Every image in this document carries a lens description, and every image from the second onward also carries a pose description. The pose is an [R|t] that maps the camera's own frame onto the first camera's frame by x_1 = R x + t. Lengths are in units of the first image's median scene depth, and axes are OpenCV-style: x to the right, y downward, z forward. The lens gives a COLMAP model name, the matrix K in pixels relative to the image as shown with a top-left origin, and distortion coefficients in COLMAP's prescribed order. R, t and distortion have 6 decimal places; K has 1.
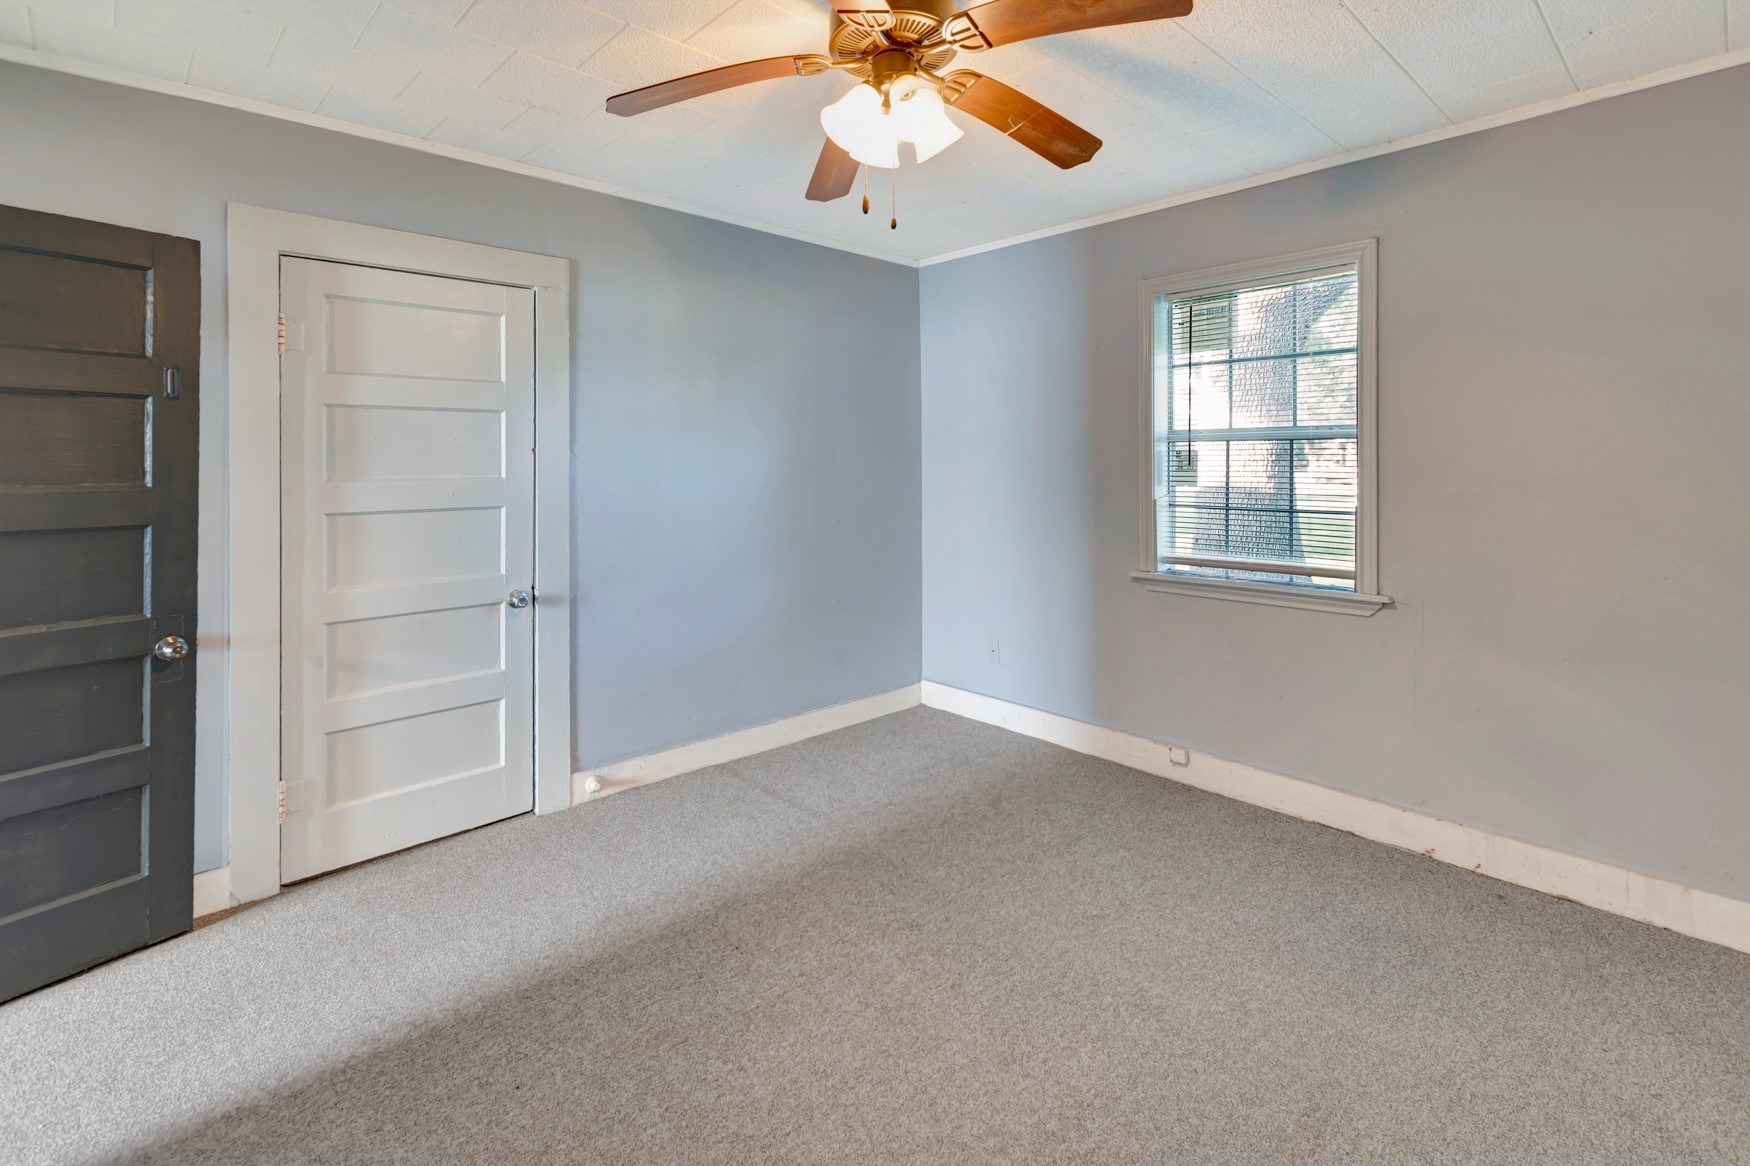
lens RADIAL K [[786.9, 0, 867.6], [0, 786.9, 586.2], [0, 0, 1]] dist [0.004602, -0.001195]
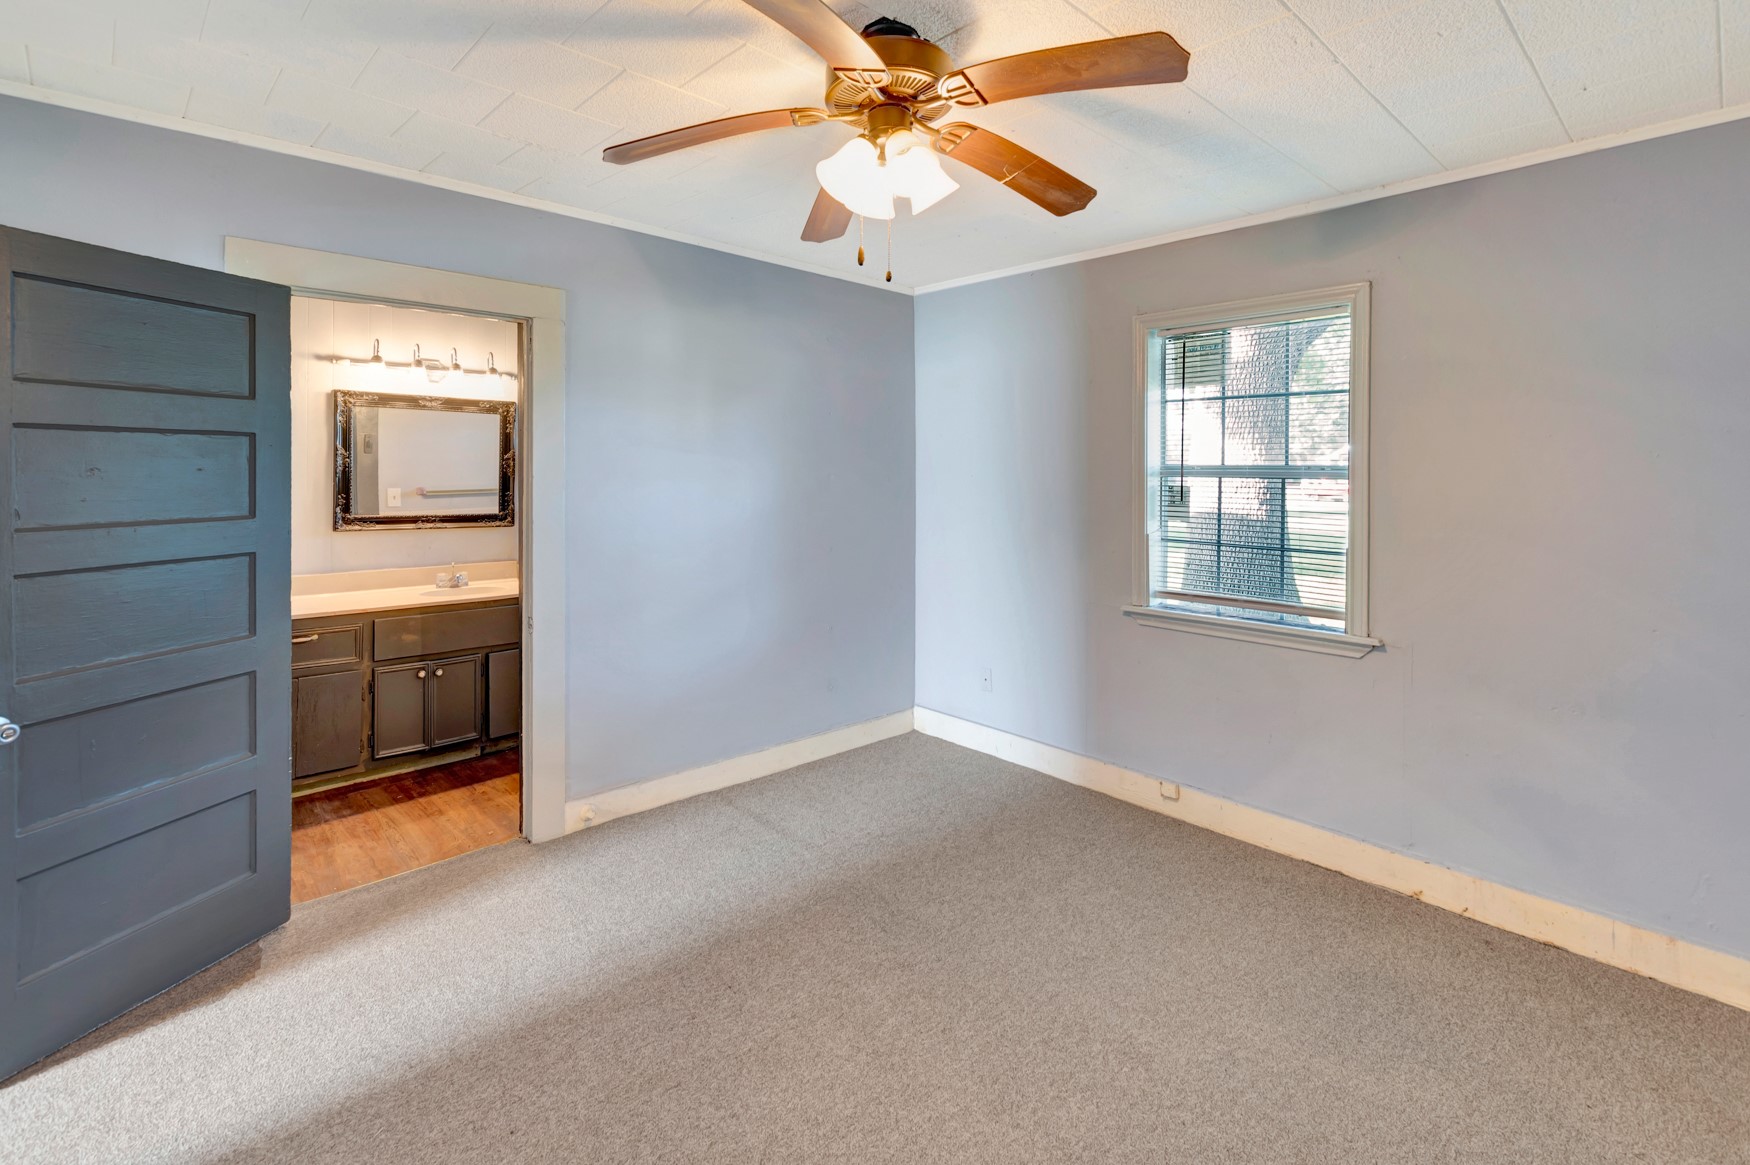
lens RADIAL K [[786.9, 0, 861.0], [0, 786.9, 493.9], [0, 0, 1]] dist [0.004602, -0.001195]
pose [[0.999988, 0.004830, -0.000023, -0.000783], [-0.004830, 0.999971, 0.005843, -0.180842], [0.000051, -0.005843, 0.999983, -0.005055]]
